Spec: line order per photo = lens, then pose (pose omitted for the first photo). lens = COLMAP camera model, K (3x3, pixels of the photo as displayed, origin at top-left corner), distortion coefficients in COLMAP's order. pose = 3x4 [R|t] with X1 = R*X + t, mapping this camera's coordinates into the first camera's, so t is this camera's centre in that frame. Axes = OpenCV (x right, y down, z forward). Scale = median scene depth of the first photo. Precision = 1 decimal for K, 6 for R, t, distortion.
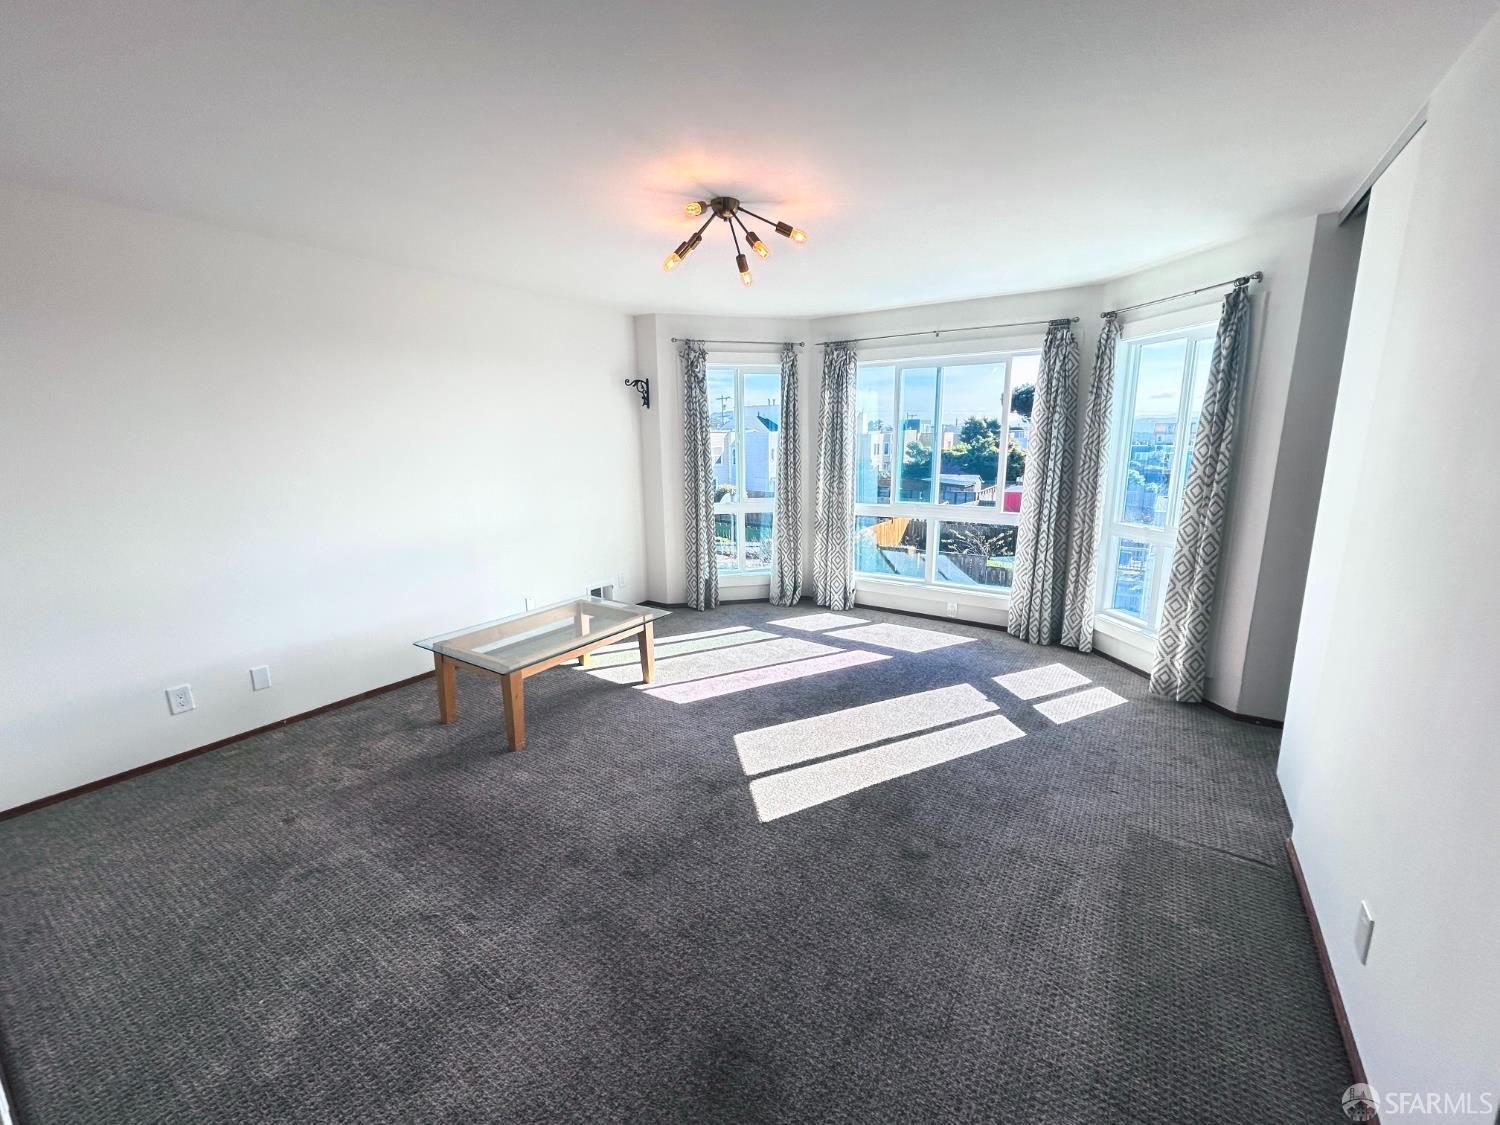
lens RADIAL K [[613.6, 0, 760.7], [0, 613.6, 565.3], [0, 0, 1]] dist [-0.001249, 0.000224]
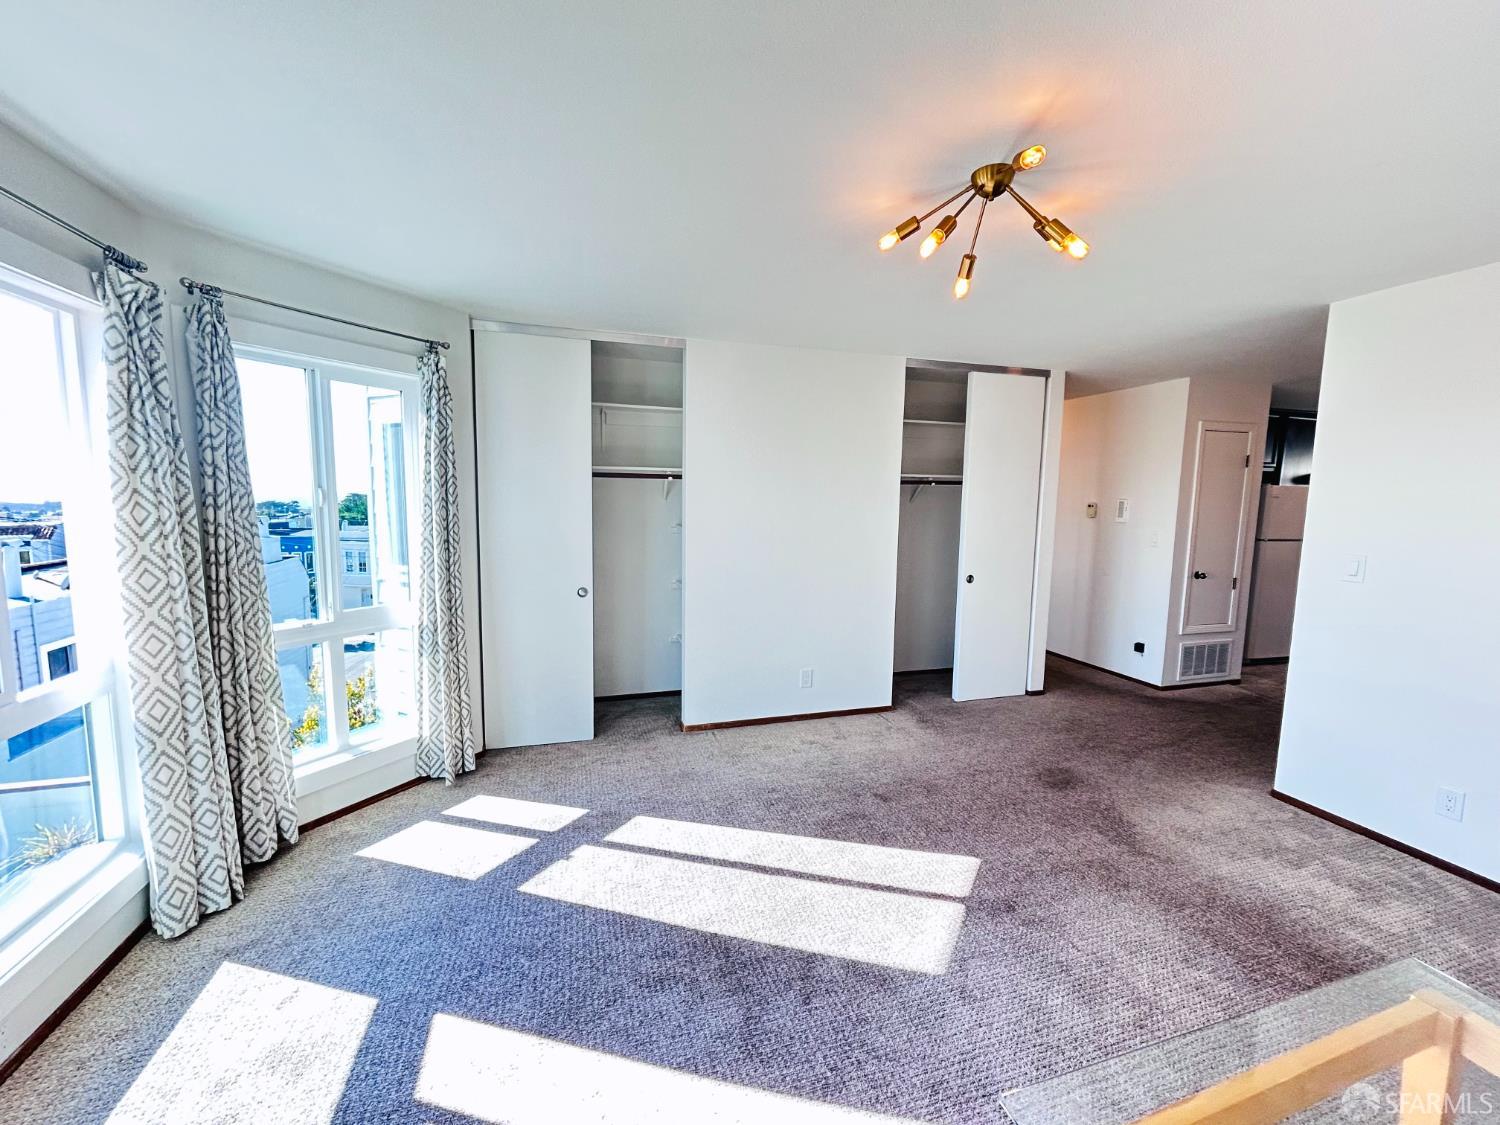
lens RADIAL K [[613.6, 0, 755.6], [0, 613.6, 557.3], [0, 0, 1]] dist [-0.001249, 0.000224]
pose [[-0.767319, -0.070469, 0.637382, -0.202198], [0.121904, 0.959790, 0.252869, -0.235445], [-0.629572, 0.271731, -0.727875, 1.093410]]
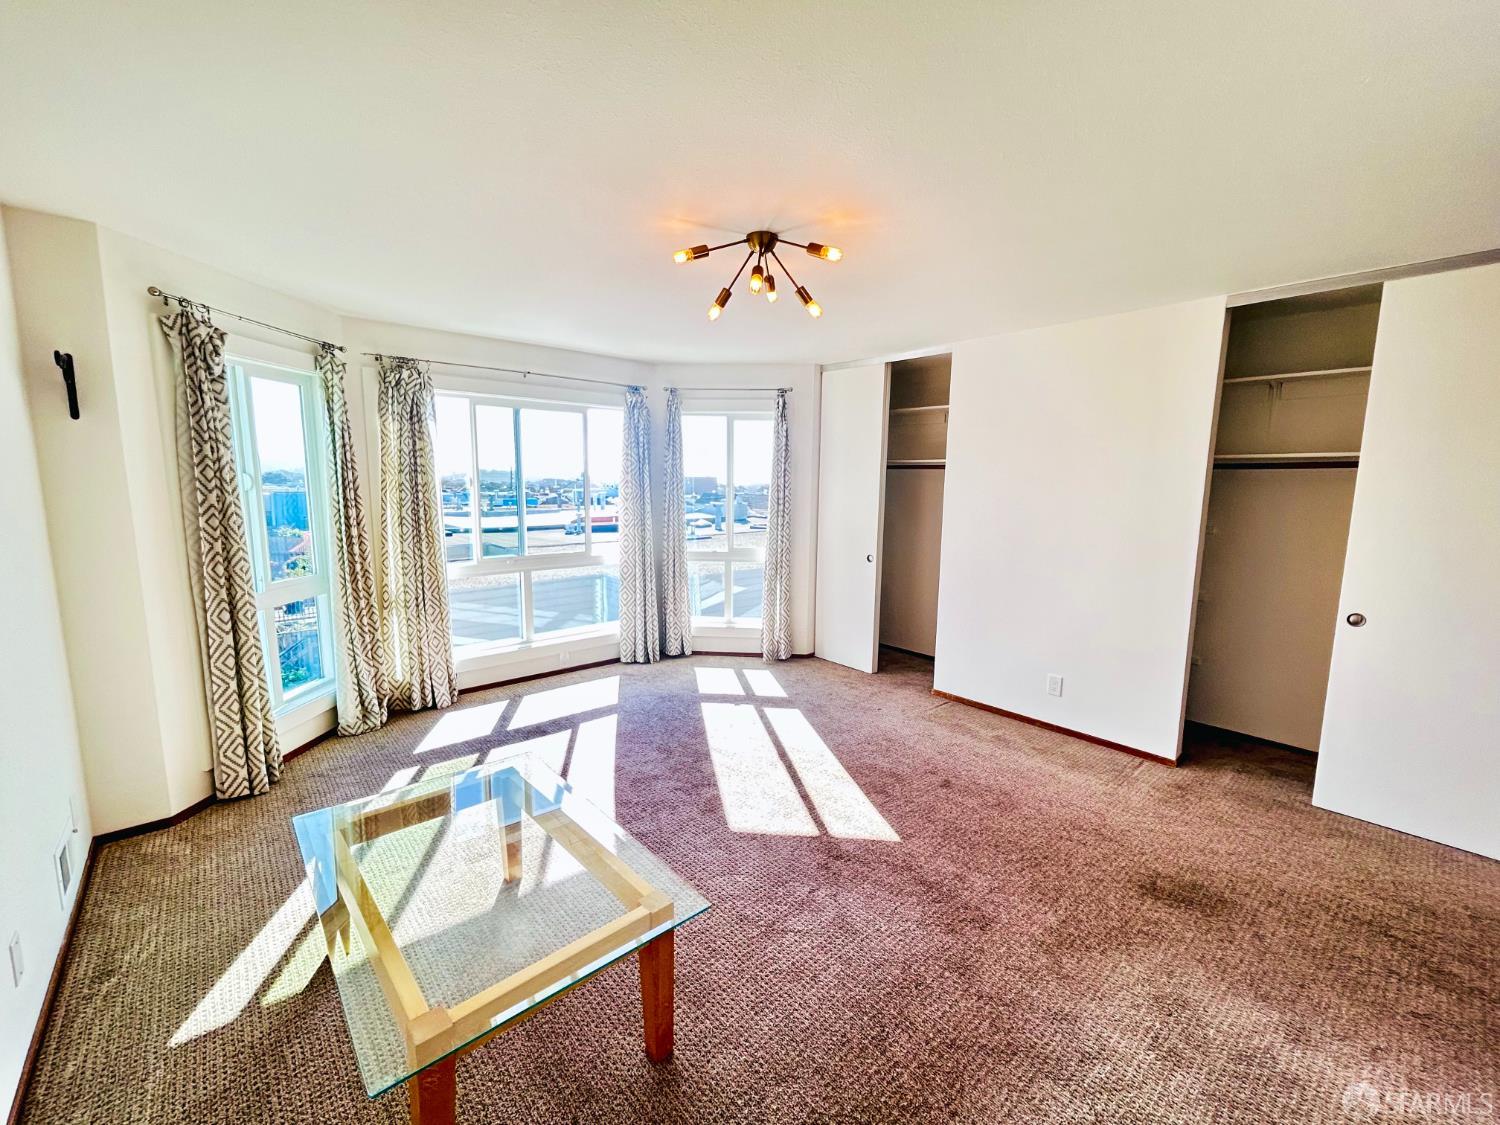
lens RADIAL K [[613.6, 0, 755.3], [0, 613.6, 554.0], [0, 0, 1]] dist [-0.001249, 0.000224]
pose [[0.265141, -0.108529, 0.958082, -0.611490], [0.185655, 0.980798, 0.059724, -0.109791], [-0.946167, 0.162037, 0.280199, 0.498145]]
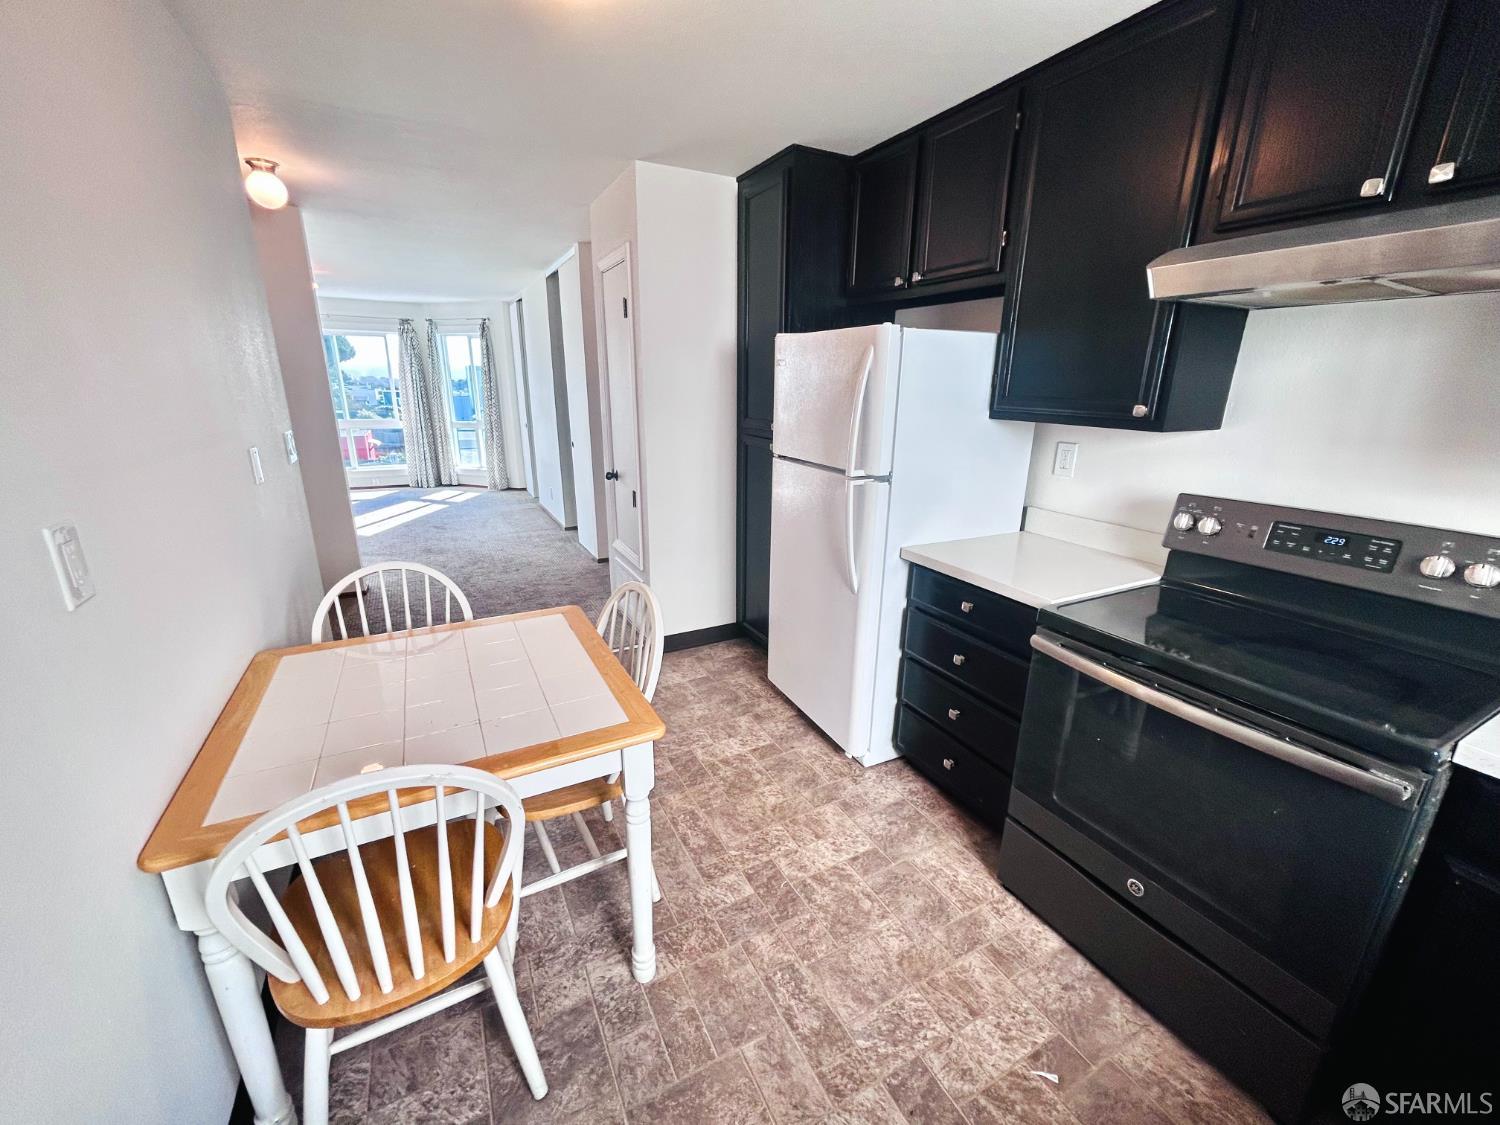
lens RADIAL K [[613.6, 0, 739.5], [0, 613.6, 553.2], [0, 0, 1]] dist [-0.001249, 0.000224]
pose [[0.496216, -0.223630, 0.838904, -0.792712], [0.167864, 0.972737, 0.160014, 0.196348], [-0.851816, 0.061420, 0.520227, -0.891765]]
